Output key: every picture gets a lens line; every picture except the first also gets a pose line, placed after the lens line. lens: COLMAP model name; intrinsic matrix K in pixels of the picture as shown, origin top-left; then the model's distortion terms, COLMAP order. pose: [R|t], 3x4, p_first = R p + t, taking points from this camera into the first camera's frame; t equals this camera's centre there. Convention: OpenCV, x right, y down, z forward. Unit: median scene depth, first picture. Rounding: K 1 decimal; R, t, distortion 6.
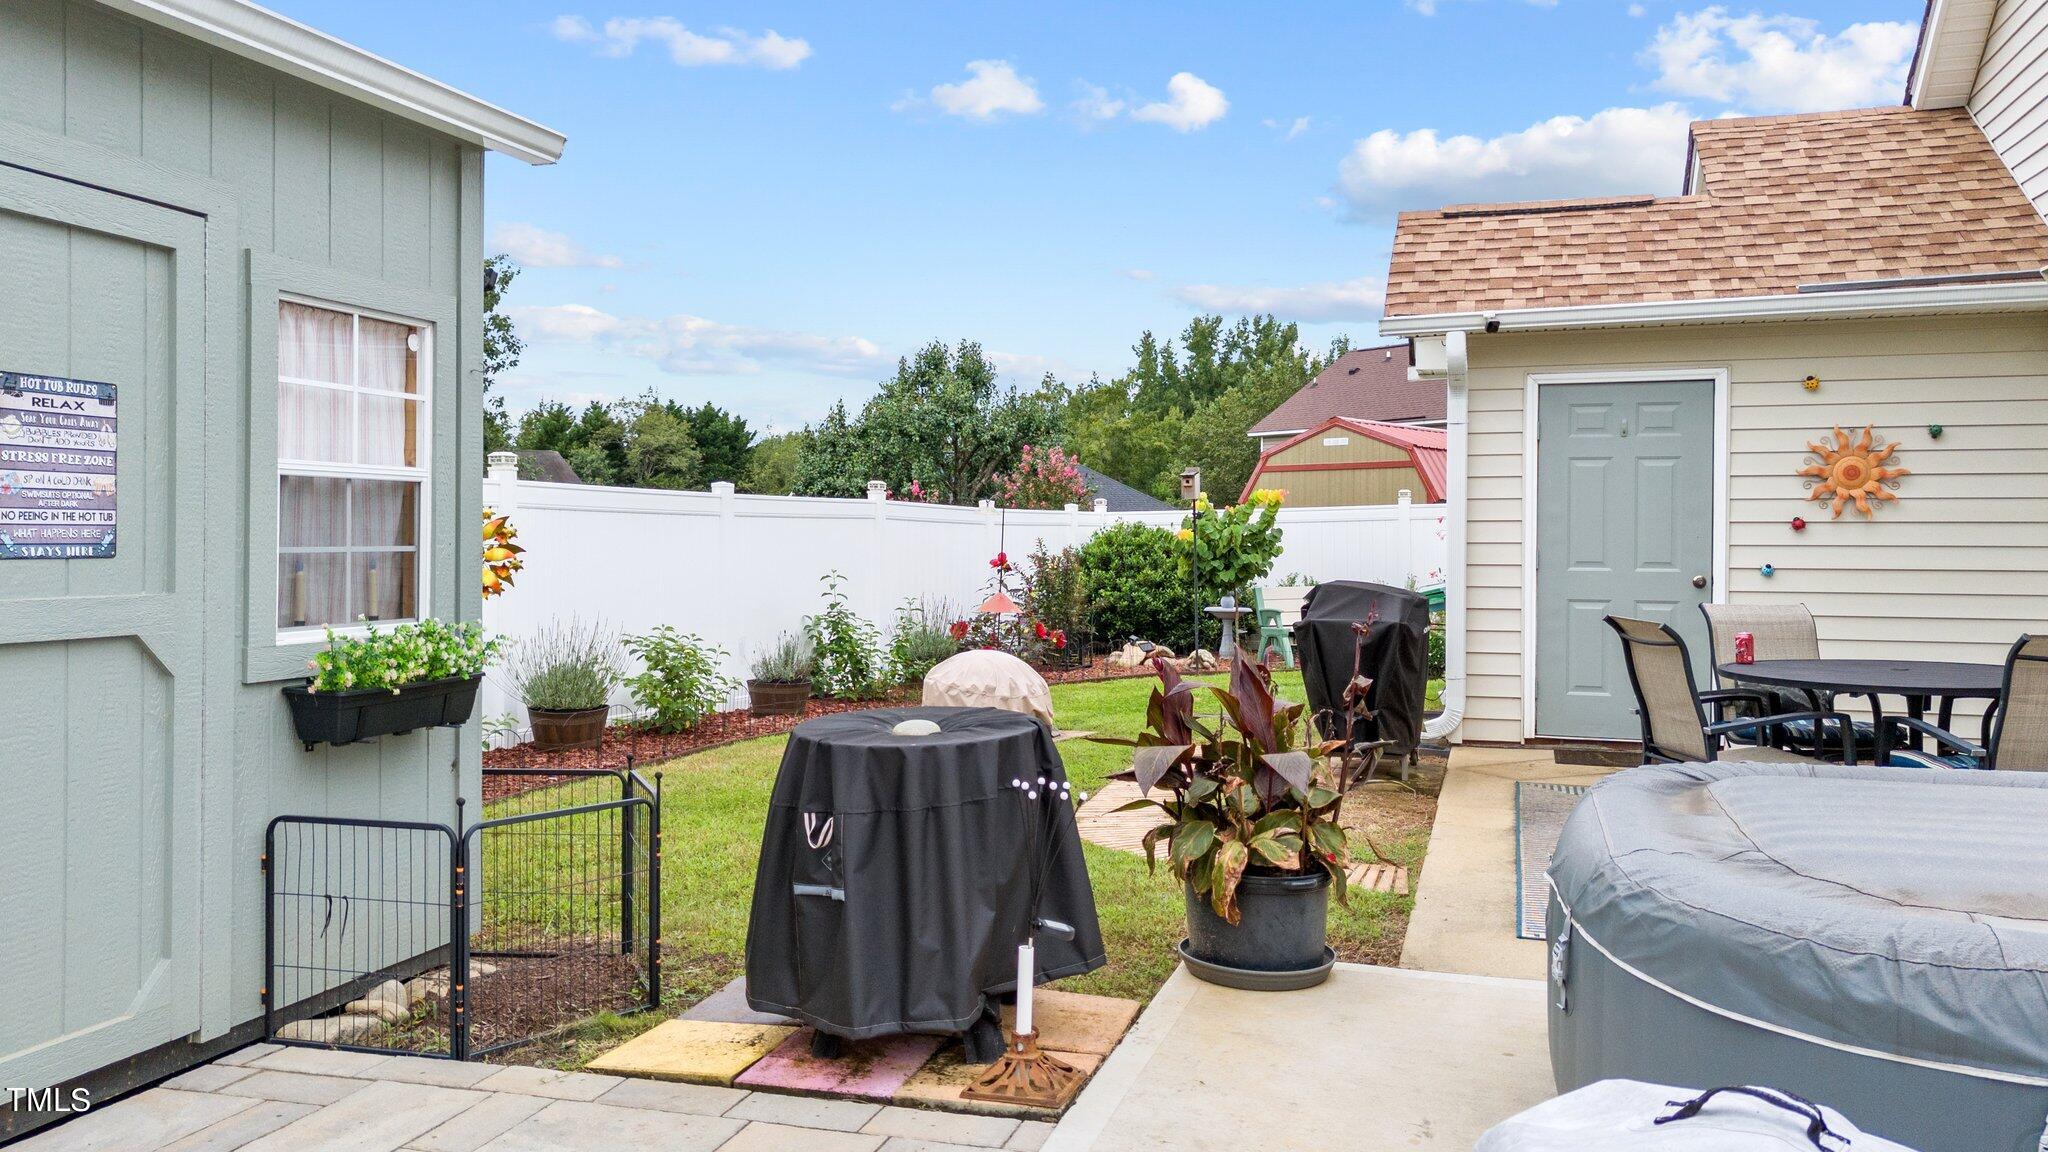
lens RADIAL K [[1473.6, 0, 1054.5], [0, 1473.6, 548.6], [0, 0, 1]] dist [0.059195, -0.069449]
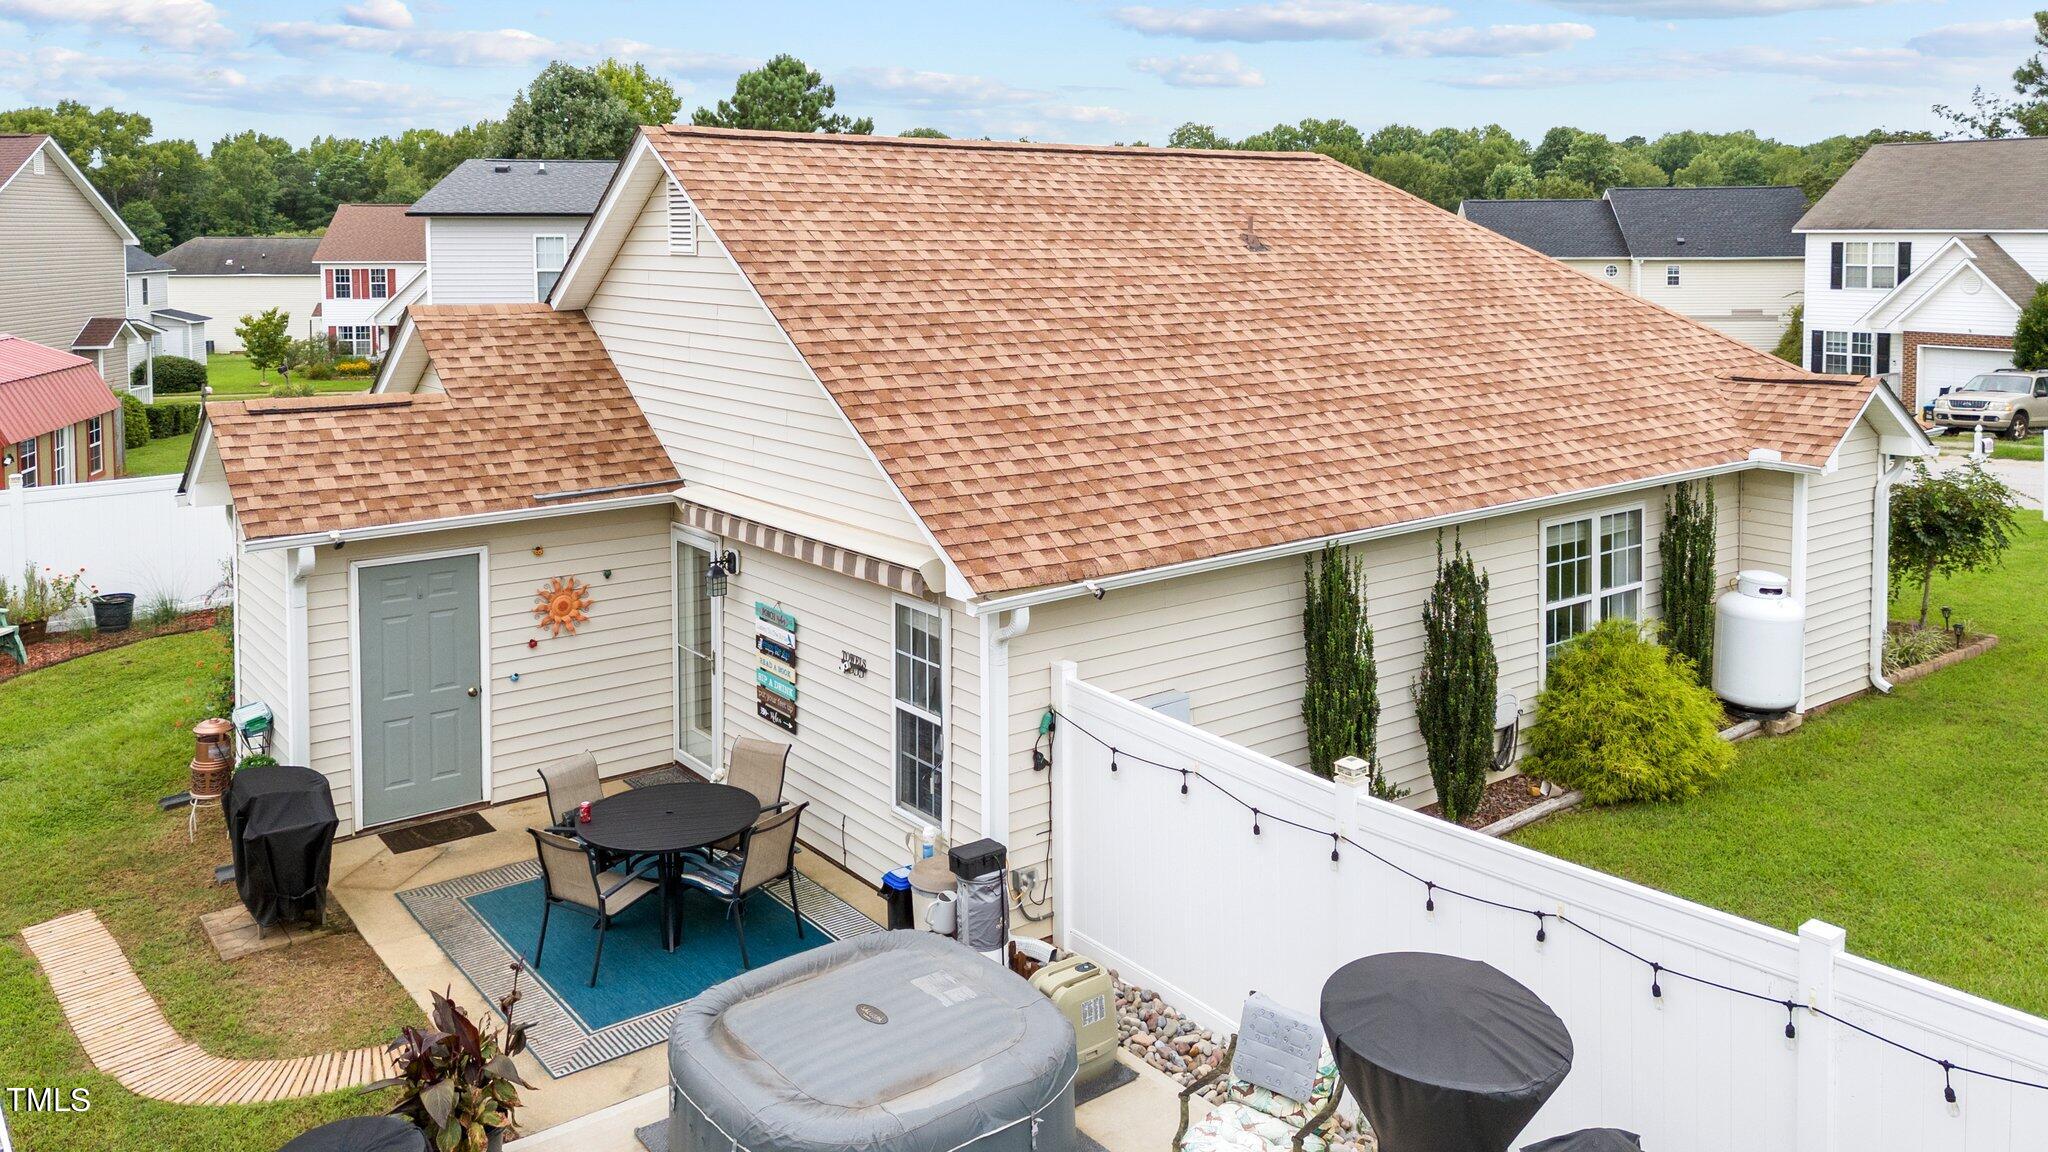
lens RADIAL K [[1526.5, 0, 952.5], [0, 1526.5, 364.3], [0, 0, 1]] dist [0.054960, -0.063111]
pose [[0.596718, -0.070429, 0.799355, -0.459763], [0.012373, 0.996830, 0.078592, -0.408140], [-0.802356, -0.037007, 0.595697, -0.248572]]
